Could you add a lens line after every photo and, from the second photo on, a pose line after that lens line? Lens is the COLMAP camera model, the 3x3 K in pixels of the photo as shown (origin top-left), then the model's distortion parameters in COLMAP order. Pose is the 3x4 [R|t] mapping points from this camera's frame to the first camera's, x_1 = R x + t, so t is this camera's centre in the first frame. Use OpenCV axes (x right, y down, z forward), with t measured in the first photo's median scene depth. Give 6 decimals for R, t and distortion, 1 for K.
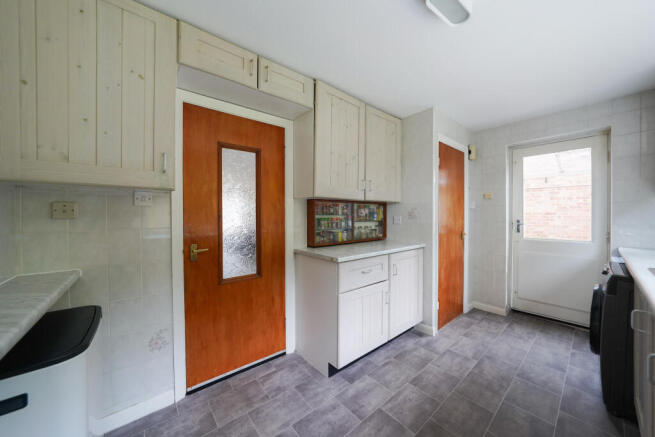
lens RADIAL K [[229.2, 0, 327.7], [0, 229.2, 218.9], [0, 0, 1]] dist [-0.015079, 0.000718]
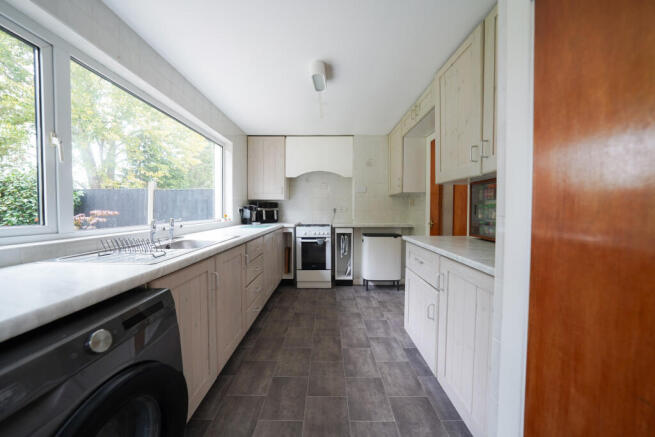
lens RADIAL K [[229.2, 0, 327.8], [0, 229.2, 216.0], [0, 0, 1]] dist [-0.015079, 0.000718]
pose [[-0.638148, 0.025522, -0.769491, 1.282501], [-0.007713, 0.999188, 0.039537, 0.017356], [0.769875, 0.031165, -0.637433, 1.502780]]
